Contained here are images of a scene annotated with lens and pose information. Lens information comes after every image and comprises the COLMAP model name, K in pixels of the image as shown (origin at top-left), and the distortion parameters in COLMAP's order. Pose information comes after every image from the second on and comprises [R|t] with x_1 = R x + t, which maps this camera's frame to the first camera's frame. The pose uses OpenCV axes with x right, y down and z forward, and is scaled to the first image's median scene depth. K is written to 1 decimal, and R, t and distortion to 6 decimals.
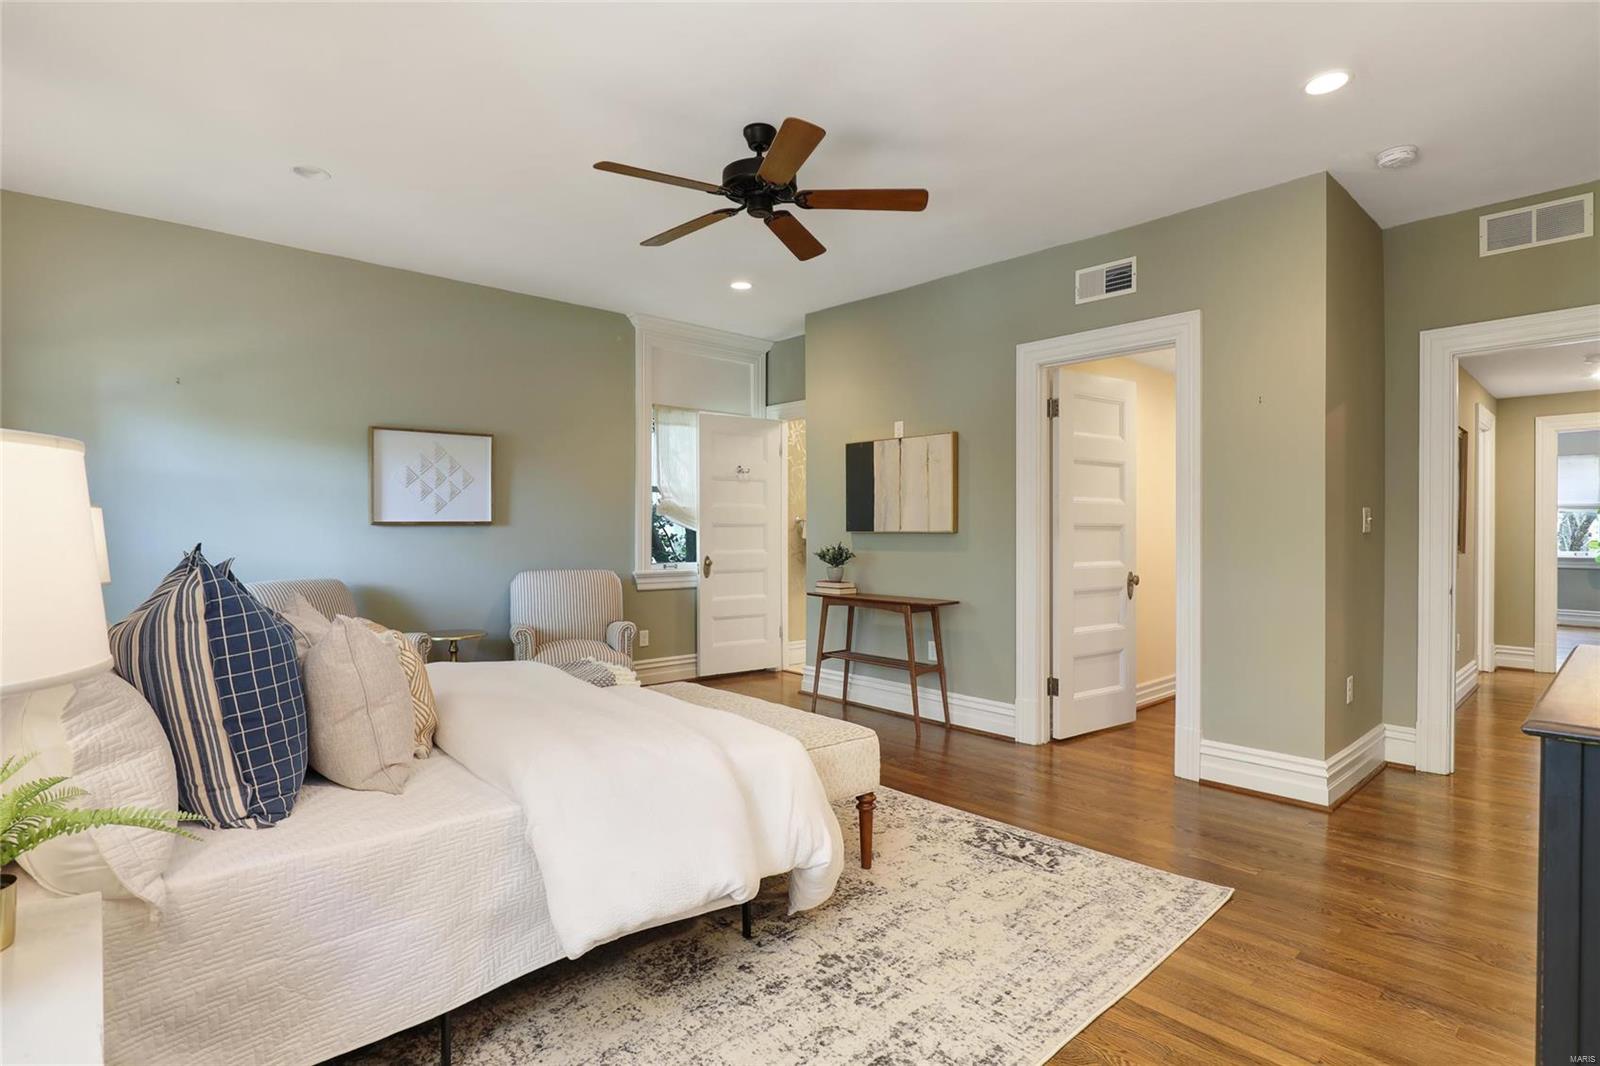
lens RADIAL K [[817.6, 0, 810.5], [0, 817.6, 536.5], [0, 0, 1]] dist [-0.021735, 0.006938]
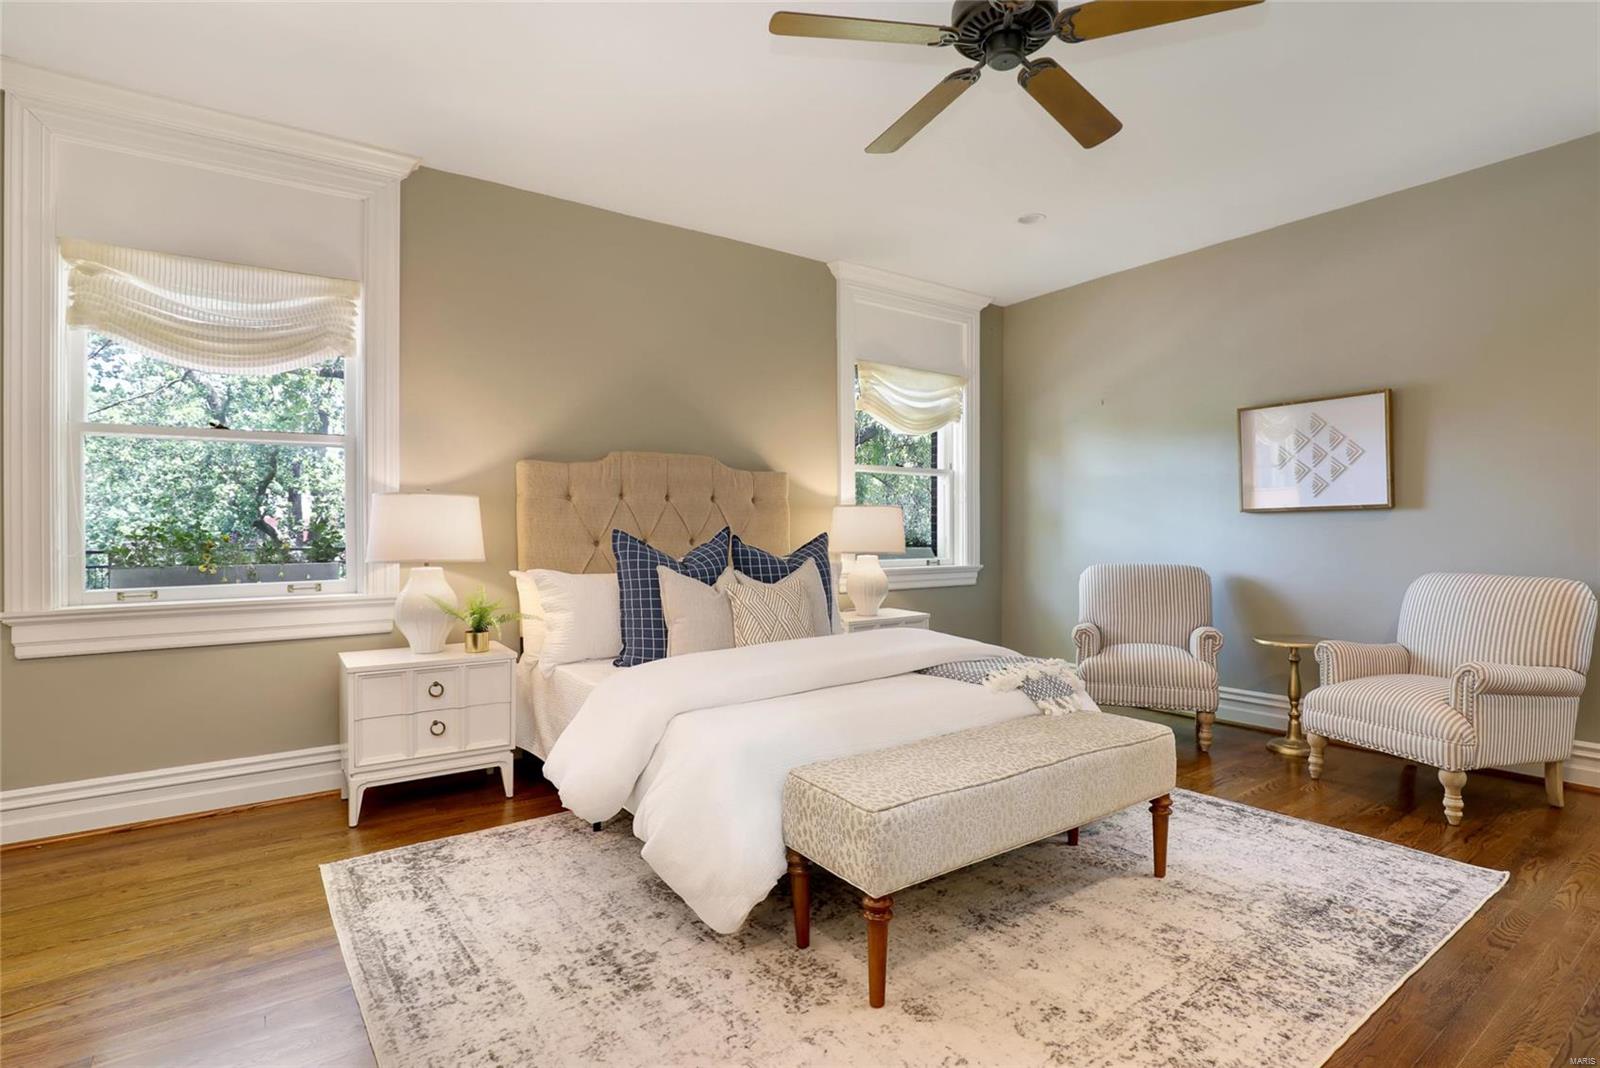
lens RADIAL K [[789.4, 0, 800.0], [0, 789.4, 534.0], [0, 0, 1]] dist [-0.025768, 0.011008]
pose [[-0.130322, 0.000428, -0.991472, 0.663692], [-0.006148, 0.999980, 0.001240, 0.019404], [0.991453, 0.006257, -0.130317, 0.951050]]
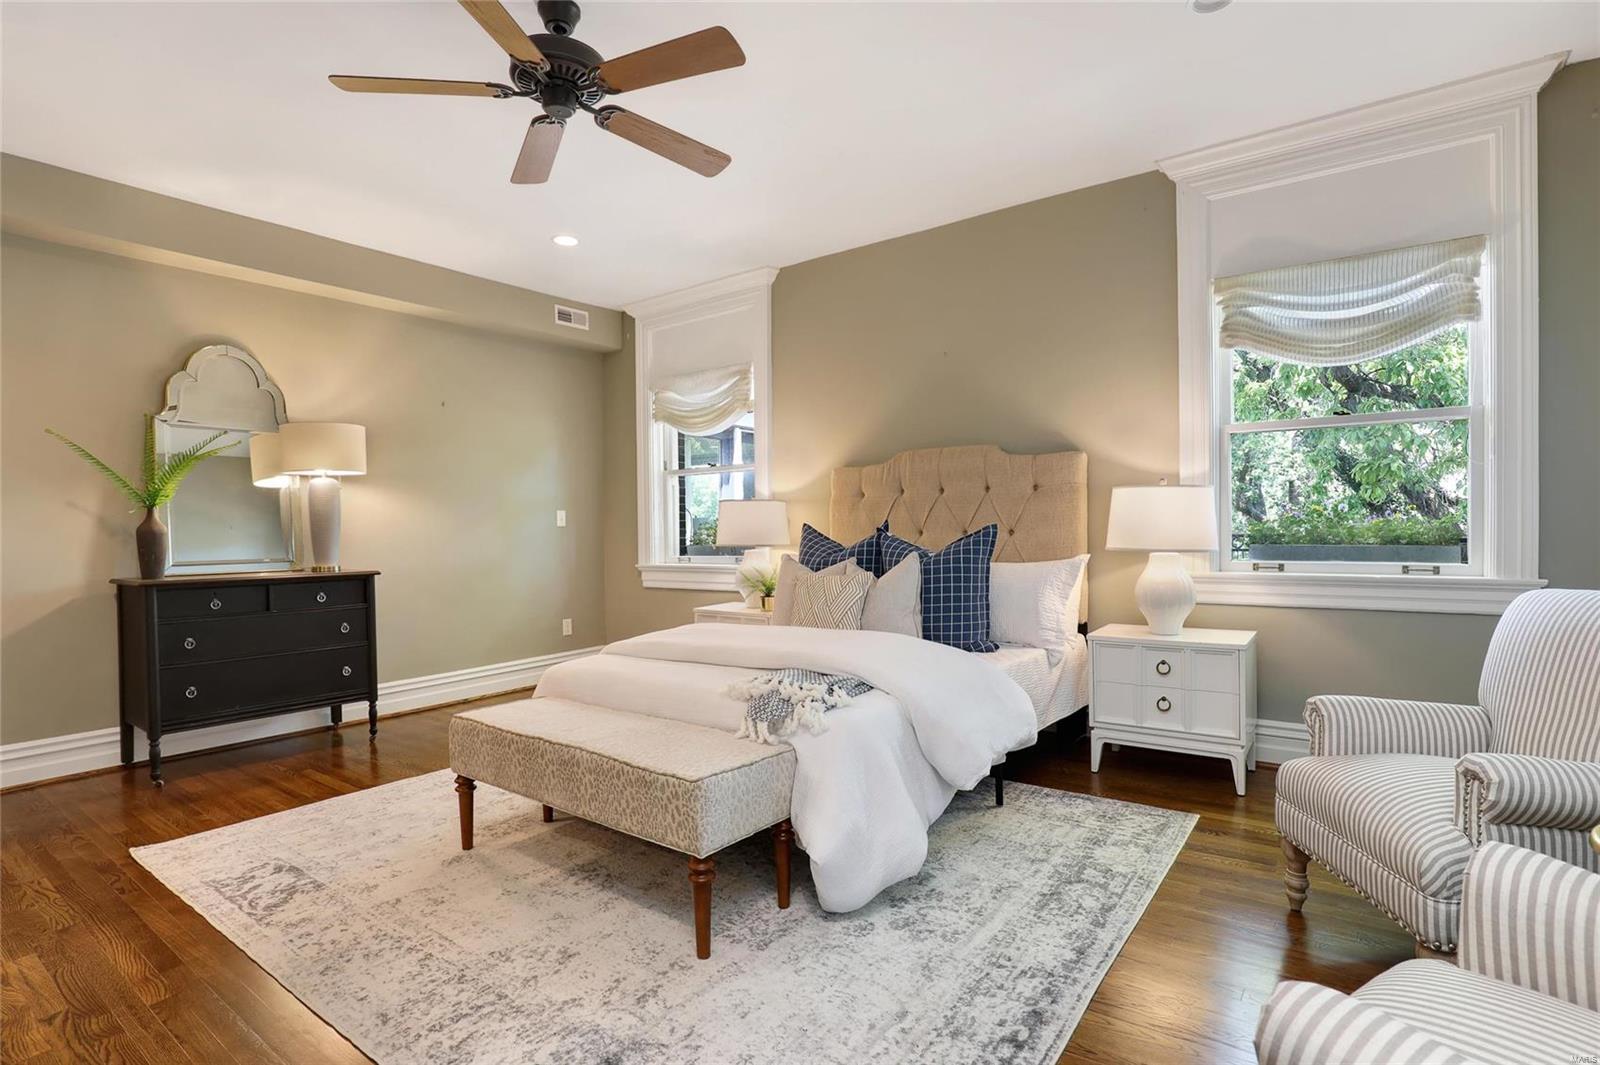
lens RADIAL K [[757.1, 0, 811.4], [0, 757.1, 542.4], [0, 0, 1]] dist [-0.037783, 0.009650]
pose [[-0.980070, 0.019765, -0.197664, -0.158894], [0.013453, 0.999357, 0.033222, 0.005134], [0.198194, 0.029900, -0.979707, 1.839431]]
